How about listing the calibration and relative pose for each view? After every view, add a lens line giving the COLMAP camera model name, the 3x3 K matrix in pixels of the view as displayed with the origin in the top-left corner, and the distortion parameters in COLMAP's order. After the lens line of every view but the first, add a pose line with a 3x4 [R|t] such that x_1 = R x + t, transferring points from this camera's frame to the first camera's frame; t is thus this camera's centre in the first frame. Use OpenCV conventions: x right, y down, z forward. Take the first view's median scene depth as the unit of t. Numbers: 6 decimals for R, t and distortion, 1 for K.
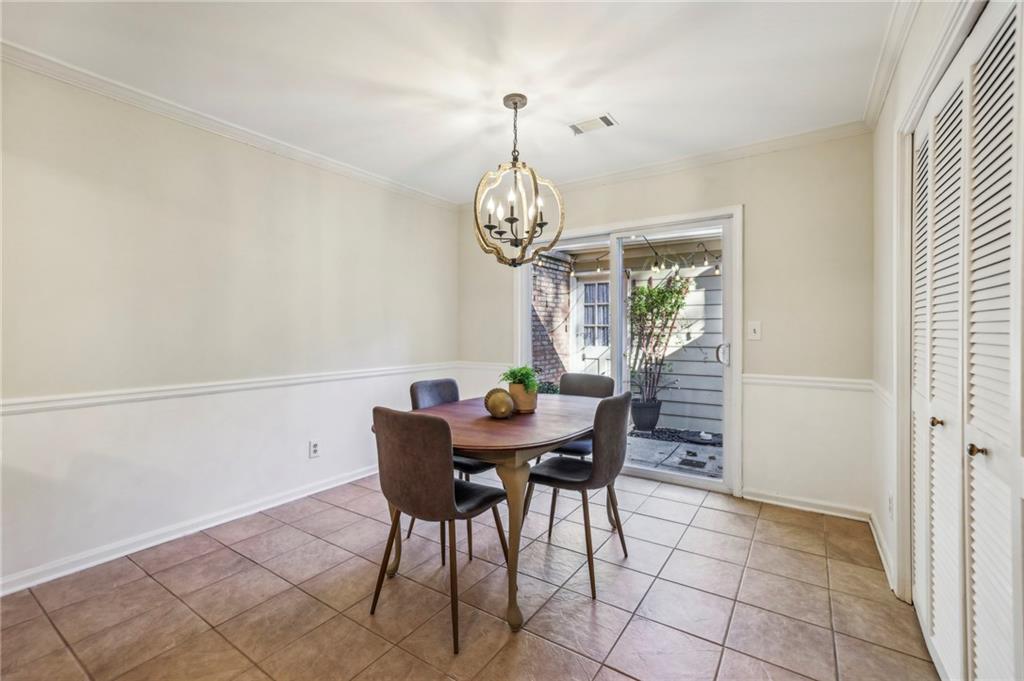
lens RADIAL K [[447.7, 0, 489.2], [0, 447.7, 337.0], [0, 0, 1]] dist [-0.027965, 0.006507]
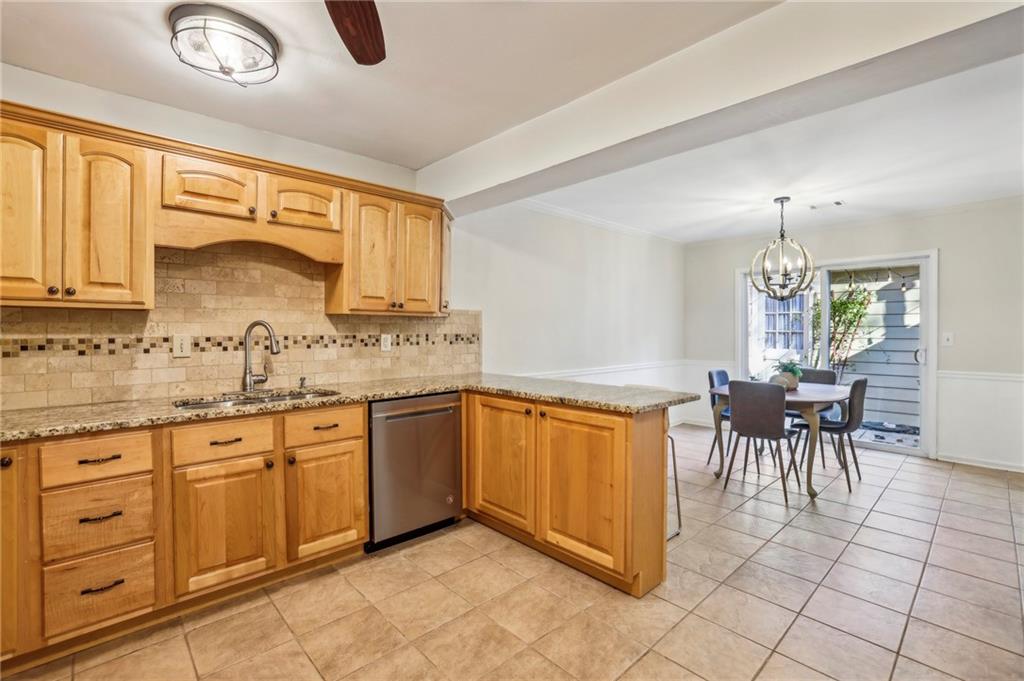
lens RADIAL K [[447.7, 0, 501.8], [0, 447.7, 336.6], [0, 0, 1]] dist [-0.027965, 0.006507]
pose [[0.976331, 0.004858, -0.216228, -0.250874], [-0.005018, 0.999987, -0.000188, -0.008716], [0.216224, 0.001269, 0.976343, -0.342952]]
